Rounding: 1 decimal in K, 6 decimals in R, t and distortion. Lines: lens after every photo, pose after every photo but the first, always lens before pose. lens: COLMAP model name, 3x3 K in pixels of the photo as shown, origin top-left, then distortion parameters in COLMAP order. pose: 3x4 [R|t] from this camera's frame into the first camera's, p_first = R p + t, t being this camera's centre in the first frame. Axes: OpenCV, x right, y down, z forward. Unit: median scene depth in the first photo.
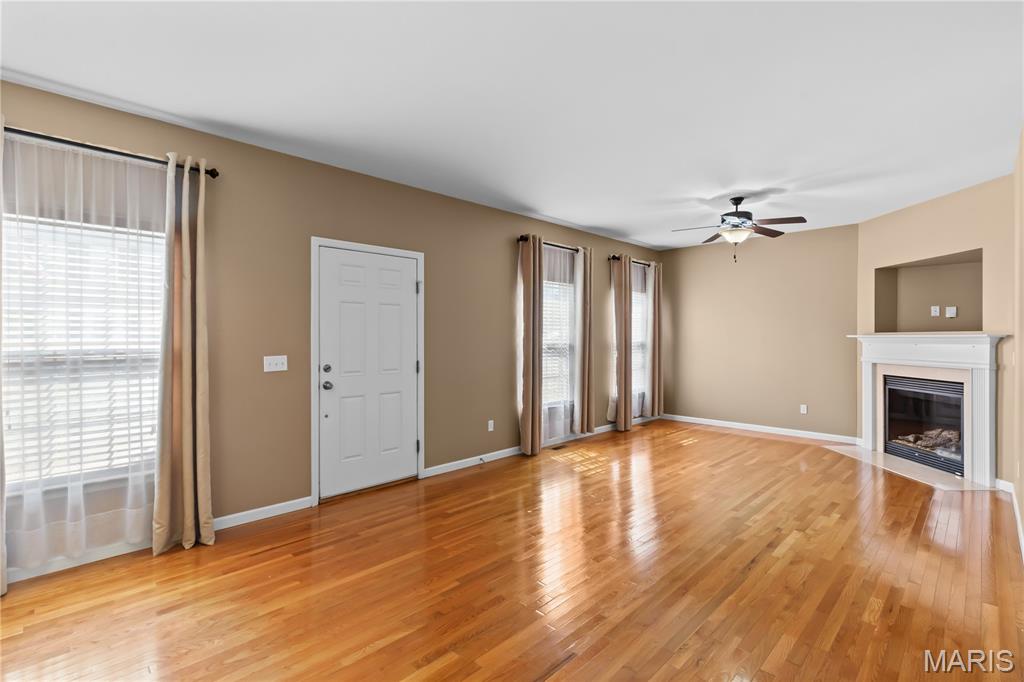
lens RADIAL K [[472.7, 0, 512.9], [0, 472.7, 337.2], [0, 0, 1]] dist [0.001667, -0.001478]
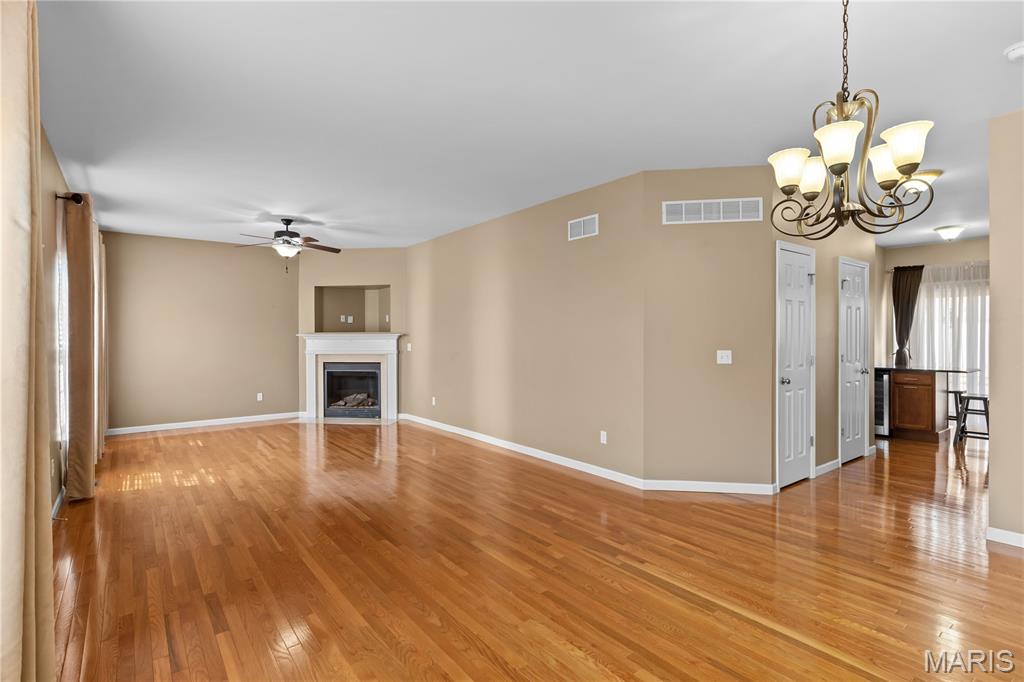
lens RADIAL K [[505.7, 0, 509.6], [0, 505.7, 334.4], [0, 0, 1]] dist [0.002163, 0.000321]
pose [[0.133922, 0.002121, 0.990990, -0.711690], [0.002336, 0.999994, -0.002456, 0.001036], [-0.990989, 0.002644, 0.133916, 0.270413]]
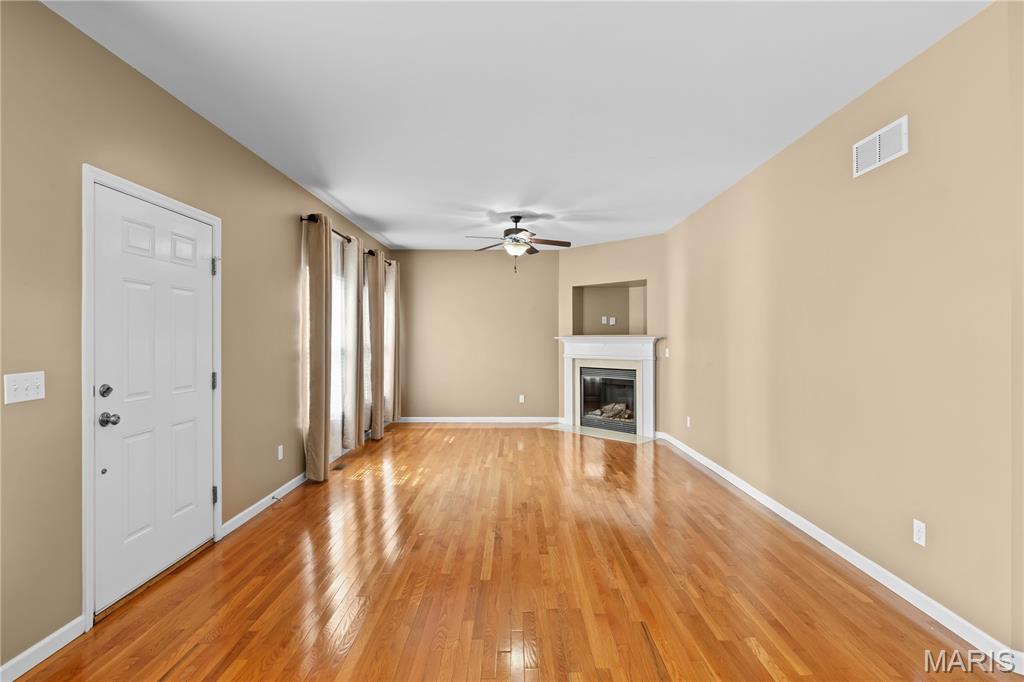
lens RADIAL K [[500.8, 0, 513.4], [0, 500.8, 332.4], [0, 0, 1]] dist [0.002605, -0.001594]
pose [[0.707276, 0.009588, 0.706873, -0.378572], [-0.000797, 0.999918, -0.012766, 0.000534], [-0.706937, 0.008465, 0.707225, 0.152723]]
